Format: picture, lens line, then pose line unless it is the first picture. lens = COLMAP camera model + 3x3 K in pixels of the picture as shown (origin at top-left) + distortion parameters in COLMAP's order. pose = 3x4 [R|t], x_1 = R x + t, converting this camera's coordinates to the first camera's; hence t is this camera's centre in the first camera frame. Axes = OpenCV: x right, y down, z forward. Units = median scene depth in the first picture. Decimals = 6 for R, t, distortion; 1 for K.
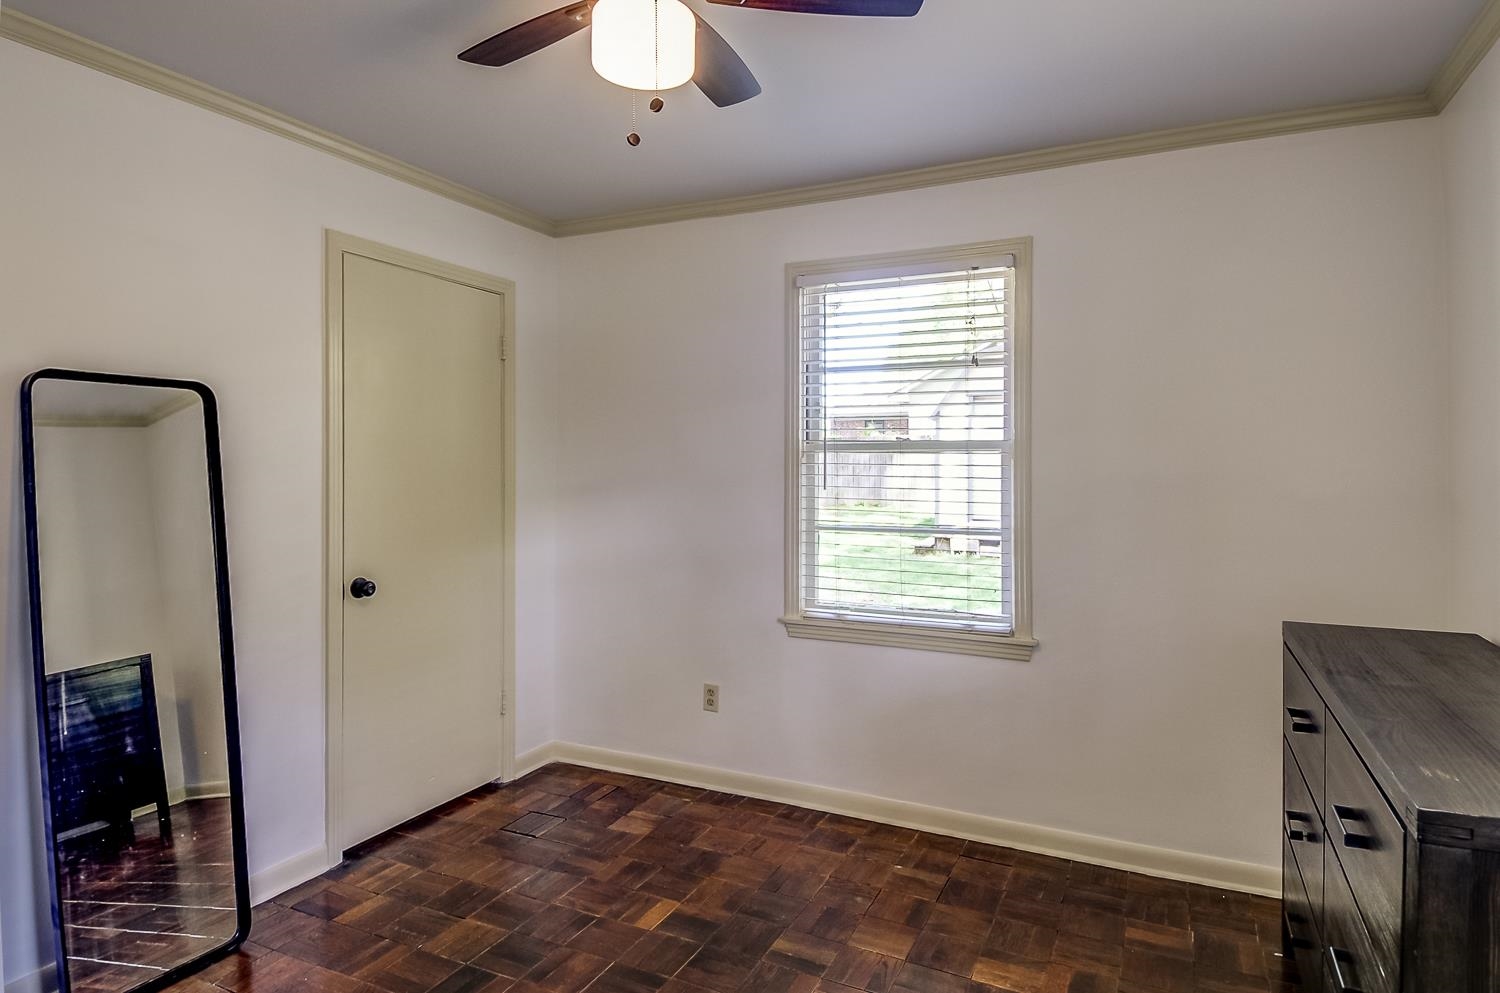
lens RADIAL K [[832.0, 0, 750.0], [0, 832.0, 545.6], [0, 0, 1]] dist [0.015916, -0.001830]
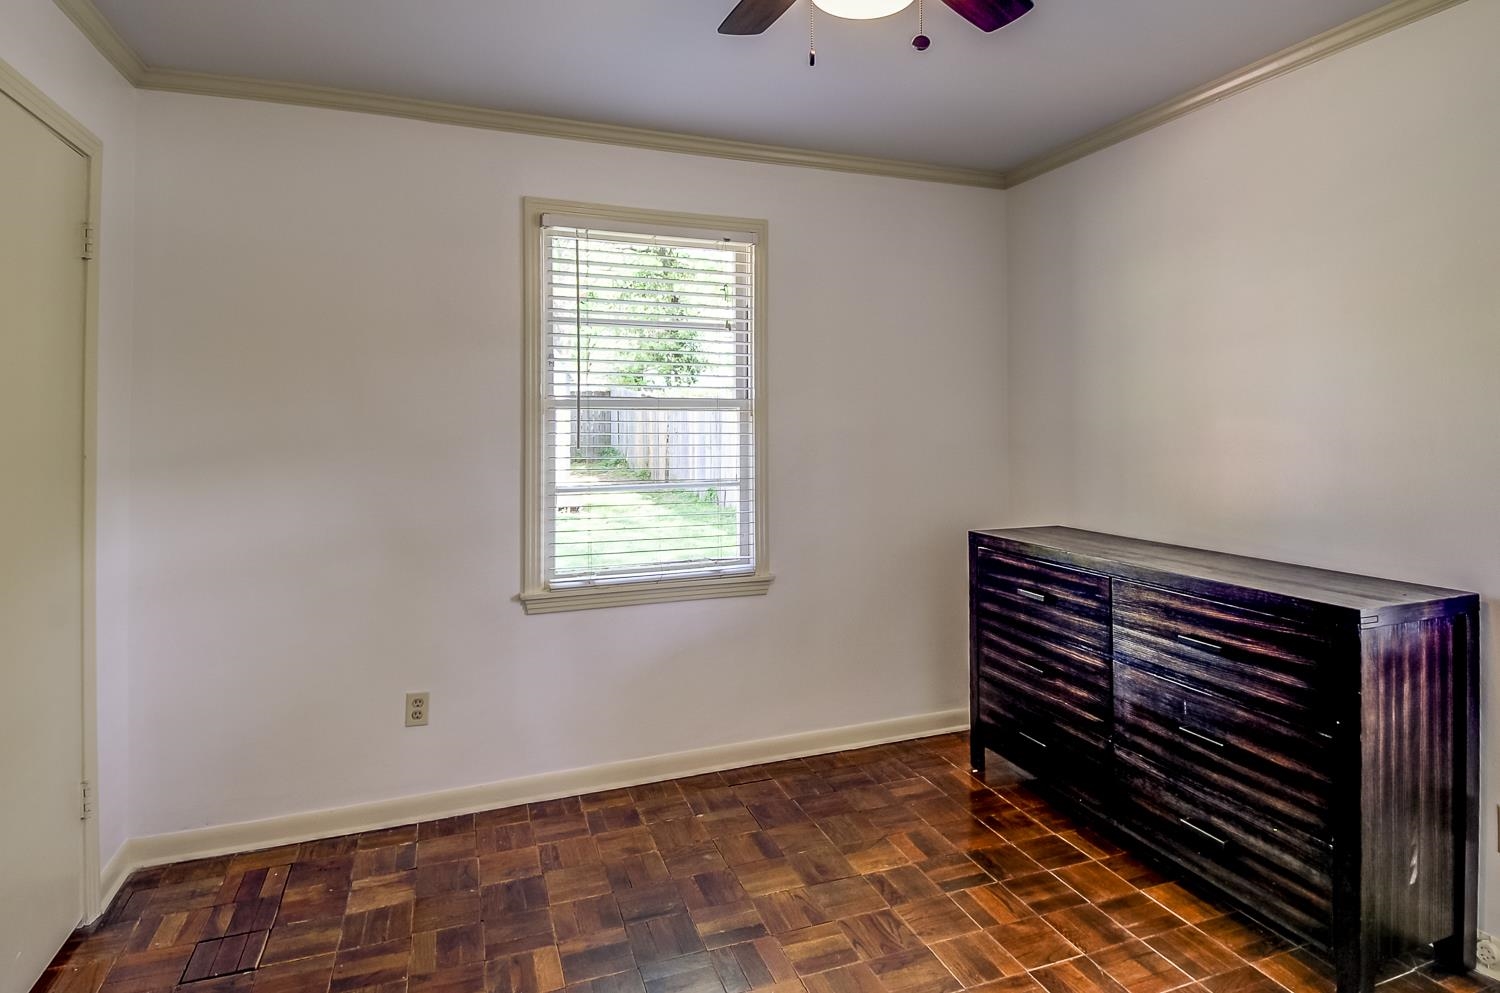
lens RADIAL K [[797.4, 0, 750.0], [0, 797.4, 496.5], [0, 0, 1]] dist [0.063898, -0.066132]
pose [[0.695681, -0.069220, 0.715009, -0.413665], [0.078793, 0.996694, 0.019827, -0.016290], [-0.714017, 0.042544, 0.698835, 0.231315]]
